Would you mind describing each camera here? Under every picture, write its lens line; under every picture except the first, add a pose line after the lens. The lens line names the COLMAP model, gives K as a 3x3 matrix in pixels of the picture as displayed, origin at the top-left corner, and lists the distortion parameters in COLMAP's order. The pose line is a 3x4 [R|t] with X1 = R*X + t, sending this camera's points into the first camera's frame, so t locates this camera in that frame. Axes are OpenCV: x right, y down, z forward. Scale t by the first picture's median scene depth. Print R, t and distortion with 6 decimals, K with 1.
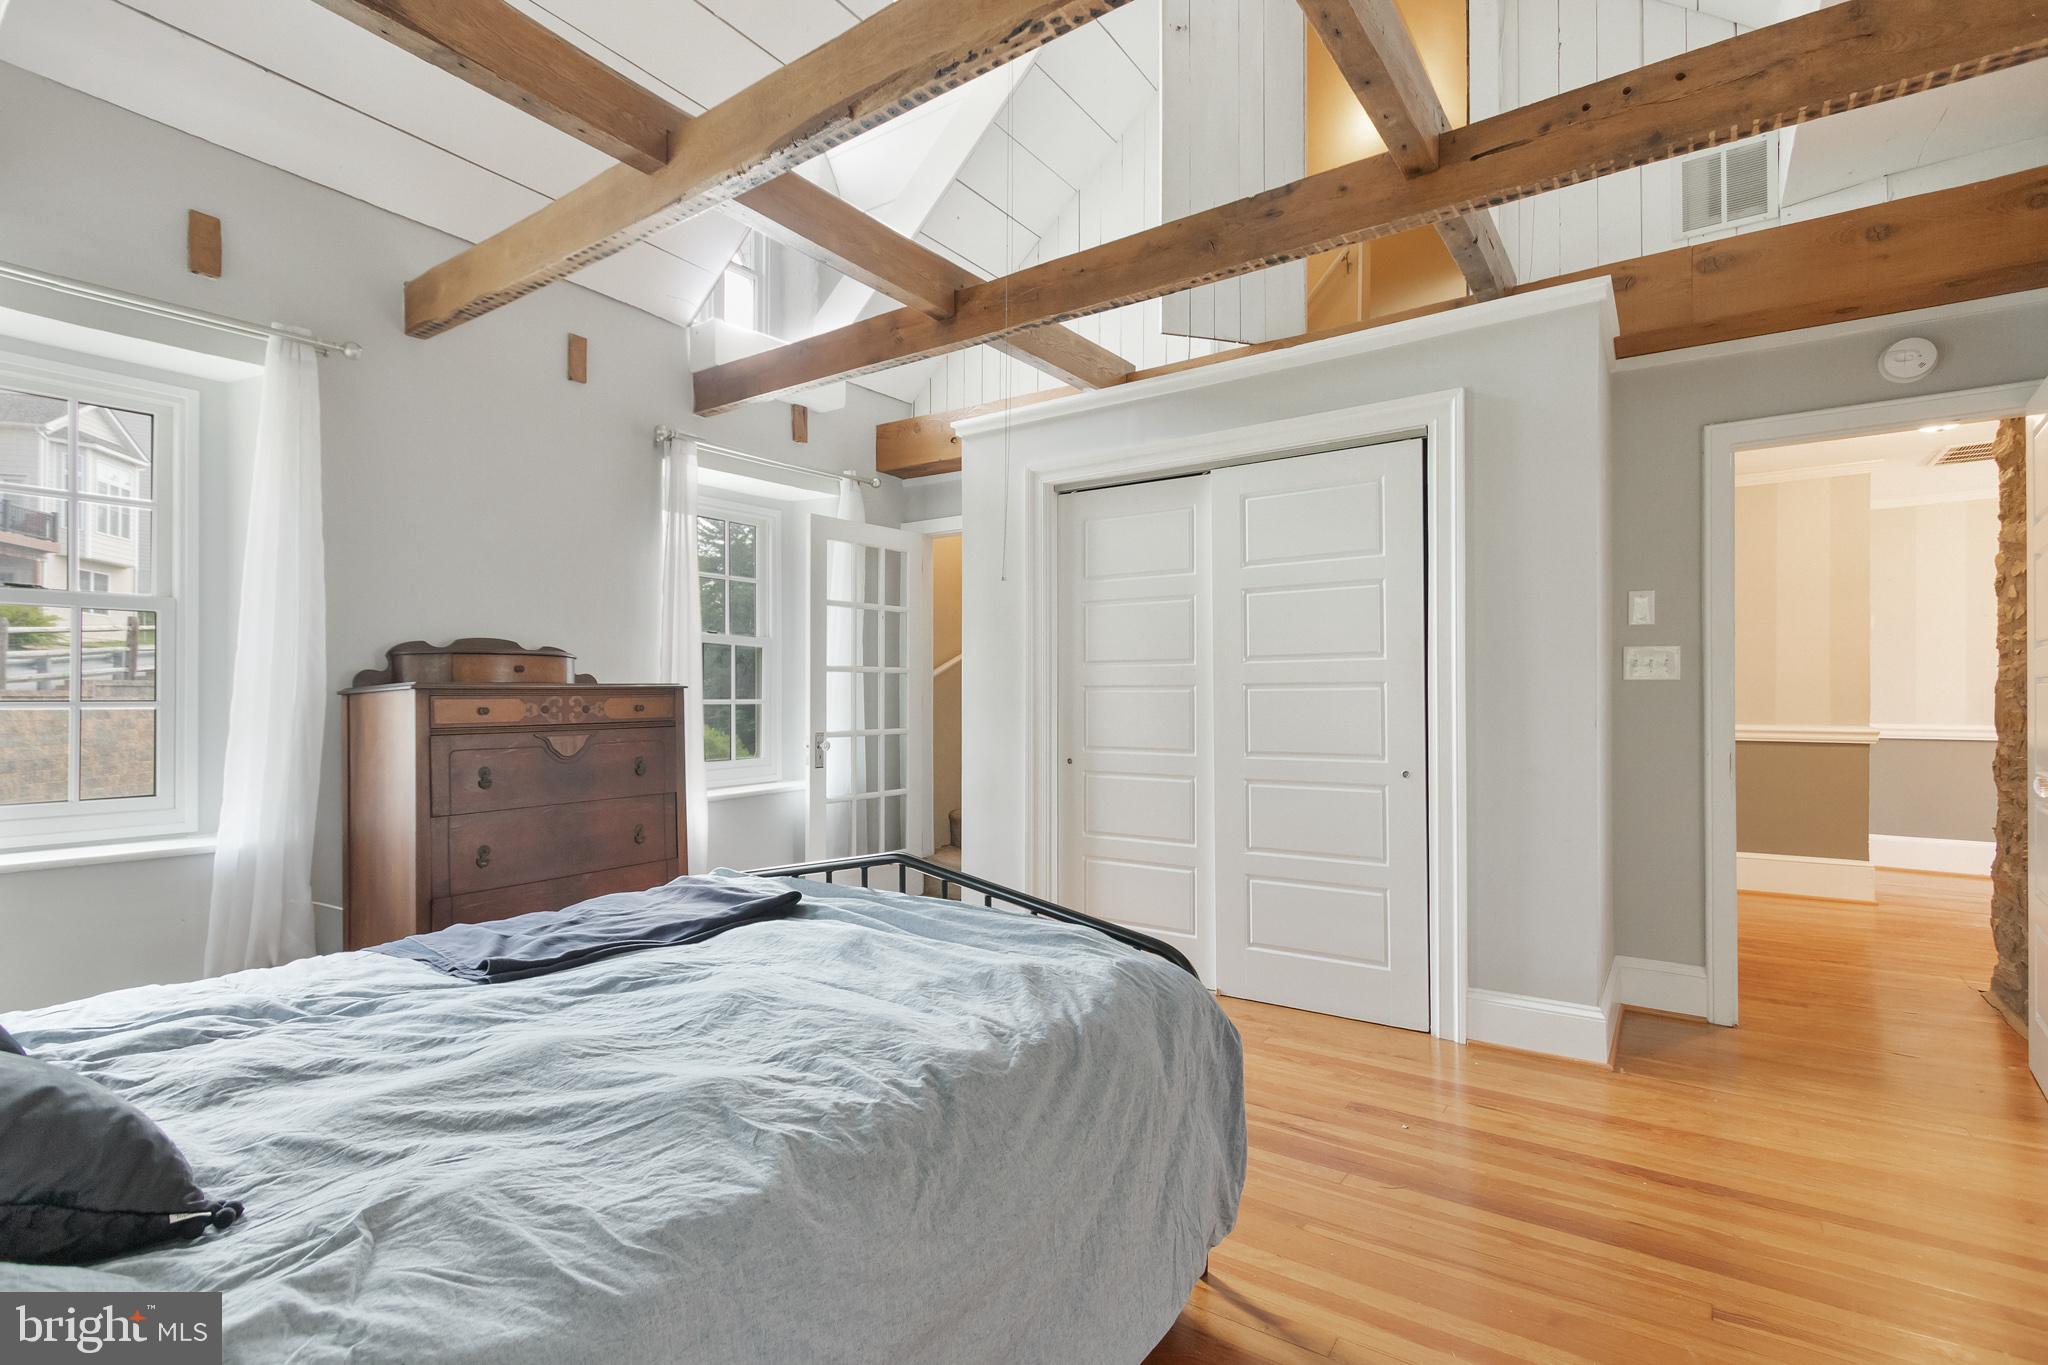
lens RADIAL K [[957.0, 0, 1001.2], [0, 957.0, 681.1], [0, 0, 1]] dist [0.002450, -0.000352]
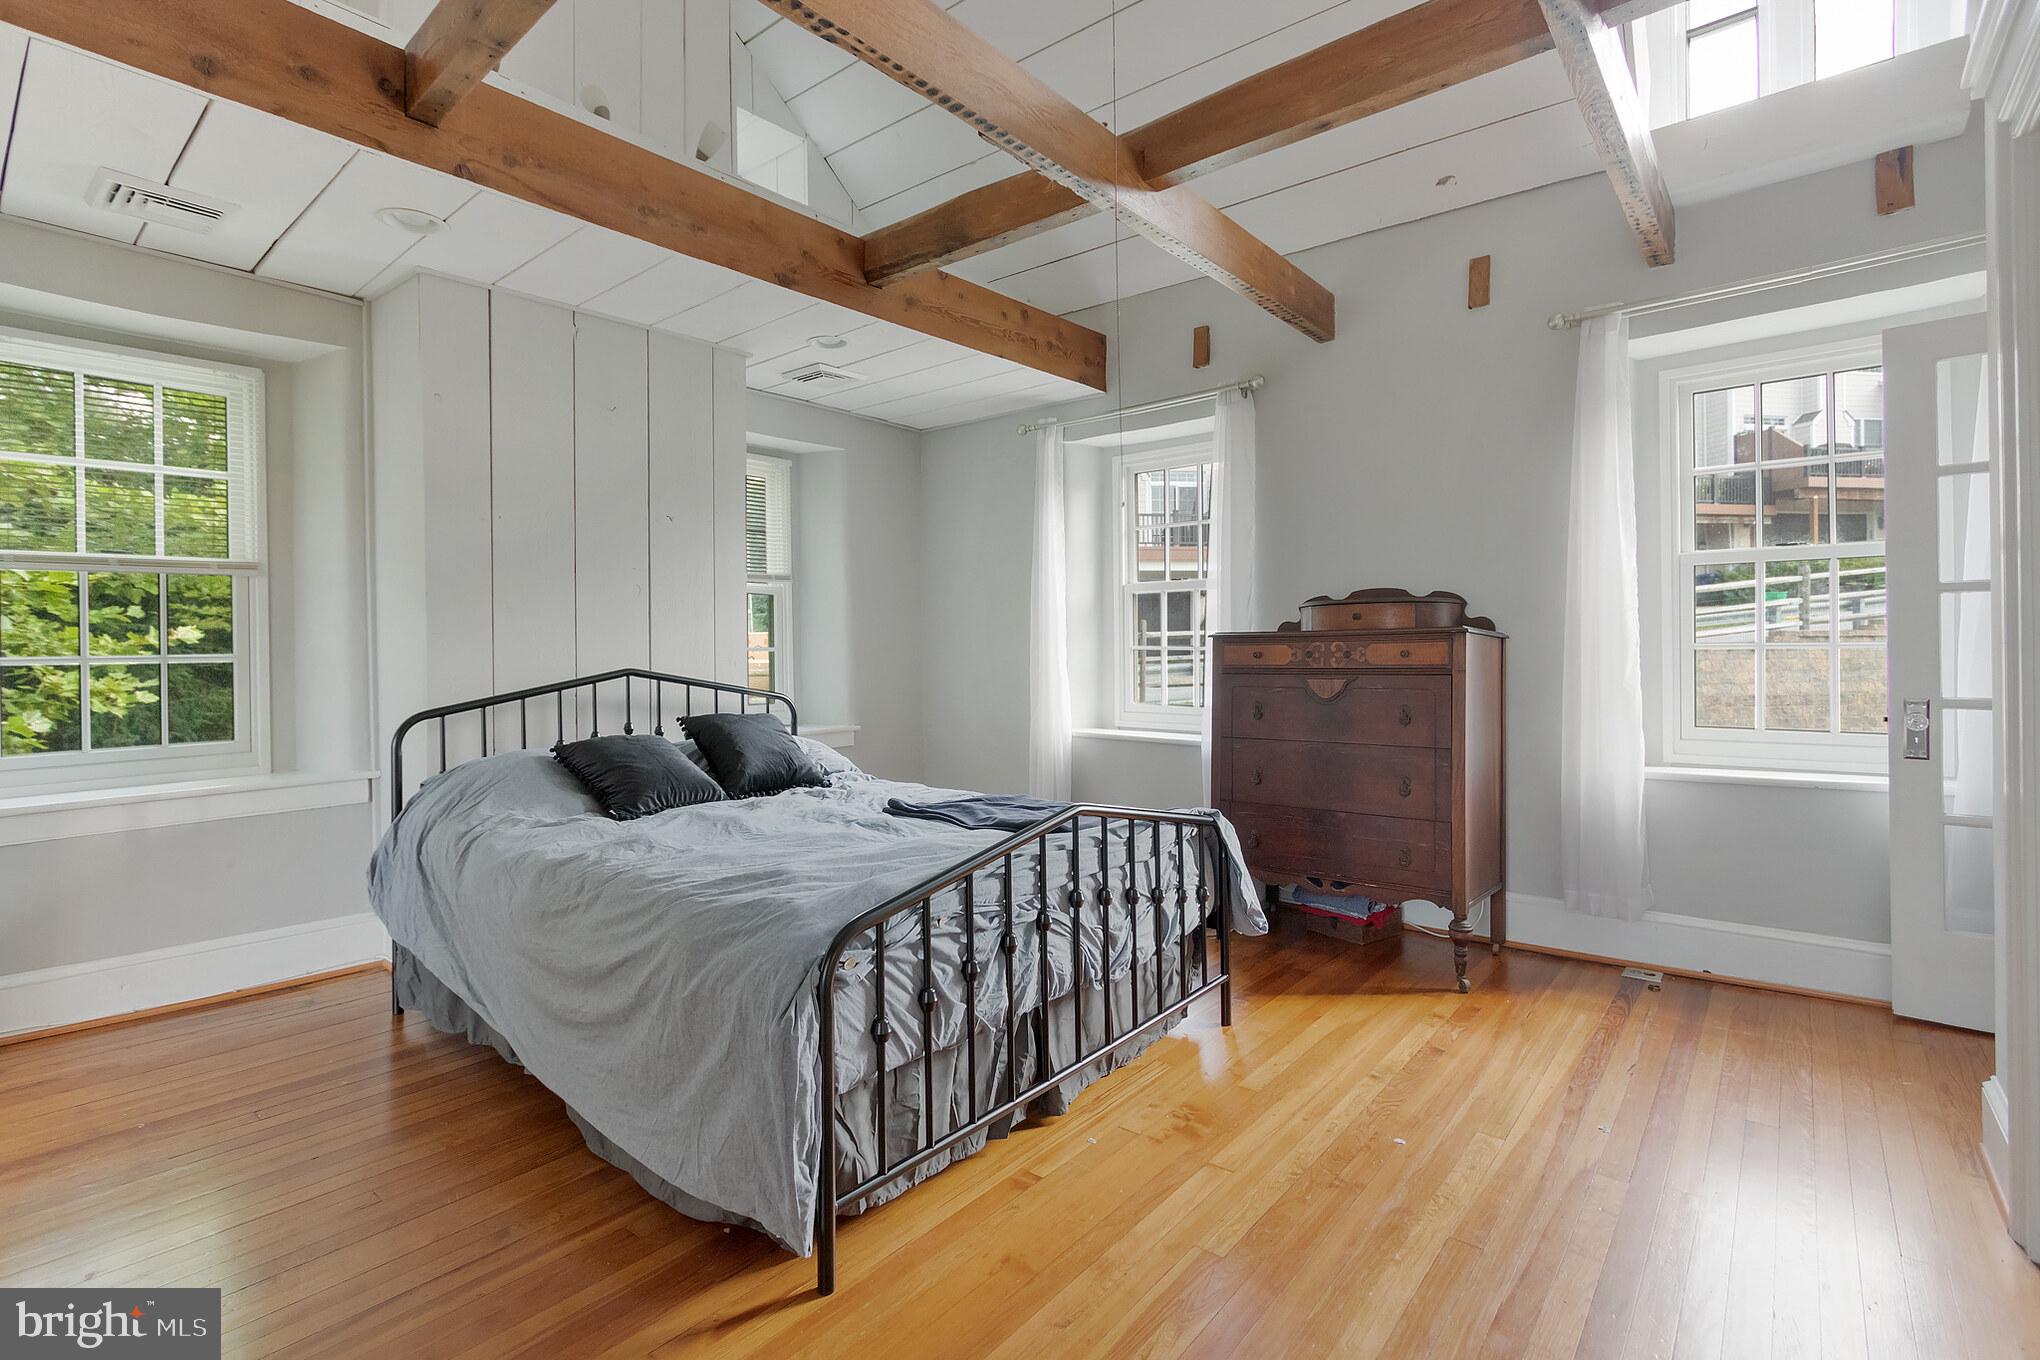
lens RADIAL K [[954.5, 0, 1021.3], [0, 954.5, 645.8], [0, 0, 1]] dist [0.000168, -0.000305]
pose [[-0.065954, 0.003129, -0.997818, 0.567255], [0.026382, 0.999651, 0.001391, 0.008301], [0.997474, -0.026233, -0.066014, 0.653536]]
